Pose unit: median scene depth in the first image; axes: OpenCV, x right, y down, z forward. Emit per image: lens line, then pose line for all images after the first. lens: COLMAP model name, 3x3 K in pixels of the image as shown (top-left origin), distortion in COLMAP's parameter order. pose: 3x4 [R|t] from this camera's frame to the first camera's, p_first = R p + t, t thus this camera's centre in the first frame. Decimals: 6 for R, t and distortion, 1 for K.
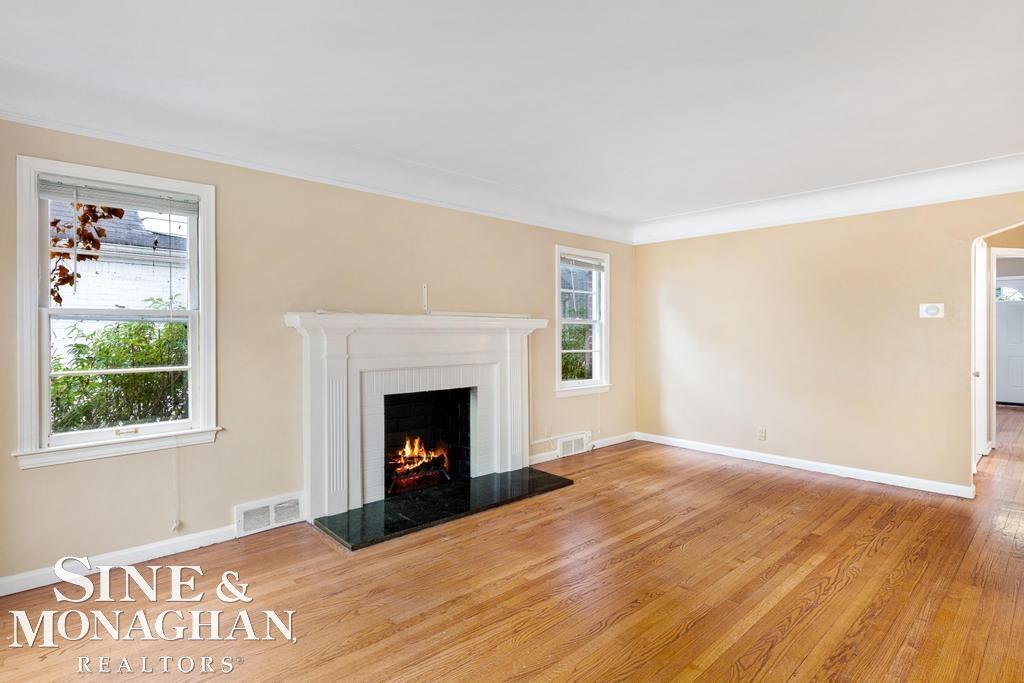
lens RADIAL K [[511.0, 0, 505.5], [0, 511.0, 336.1], [0, 0, 1]] dist [0.004927, -0.001922]
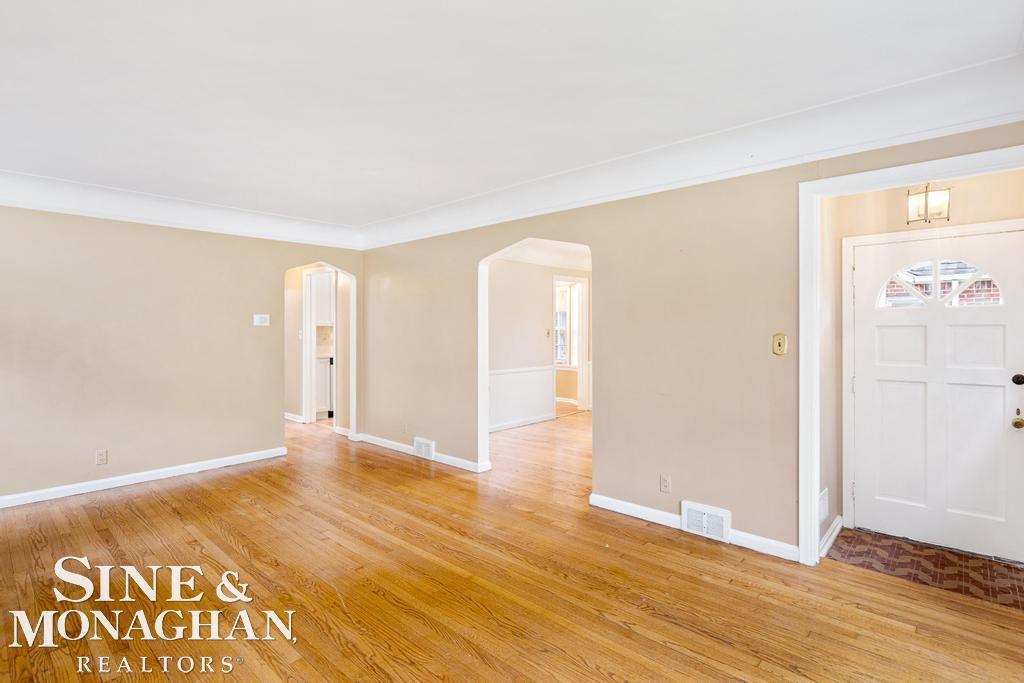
lens RADIAL K [[511.0, 0, 502.4], [0, 511.0, 334.0], [0, 0, 1]] dist [0.004927, -0.001922]
pose [[-0.083512, -0.010776, 0.996448, -0.708331], [0.011728, 0.999862, 0.011796, -0.030137], [-0.996438, 0.012672, -0.083374, 0.690183]]
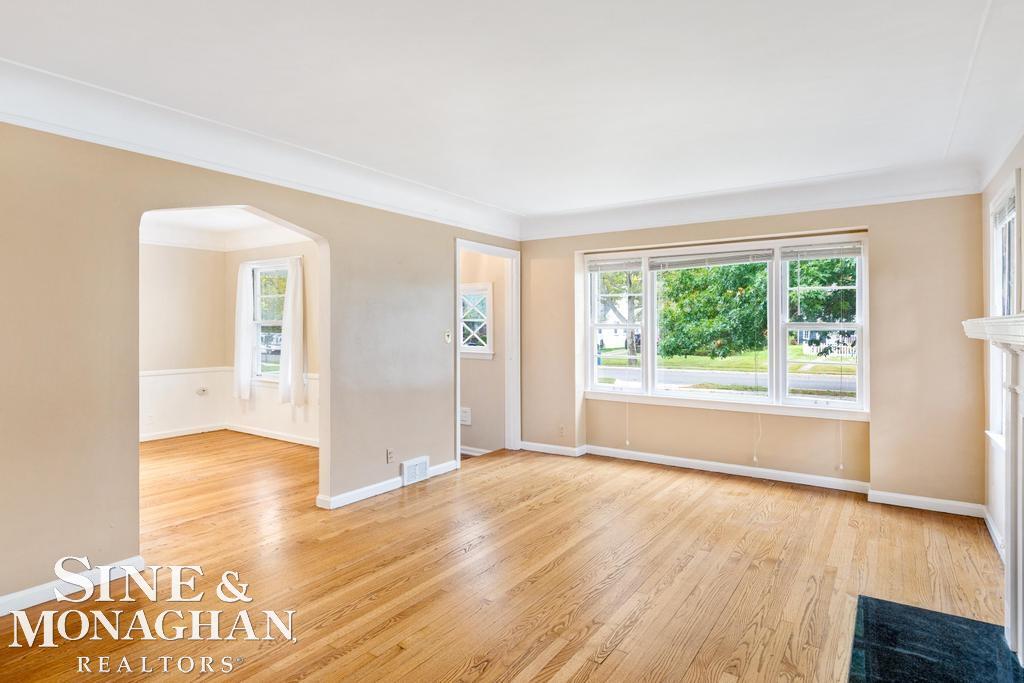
lens RADIAL K [[554.9, 0, 511.0], [0, 554.9, 335.8], [0, 0, 1]] dist [-0.001530, 0.001370]
pose [[-0.972332, 0.010790, -0.233352, 0.484388], [0.004881, 0.999653, 0.025887, -0.037913], [0.233551, 0.024032, -0.972048, 1.808767]]
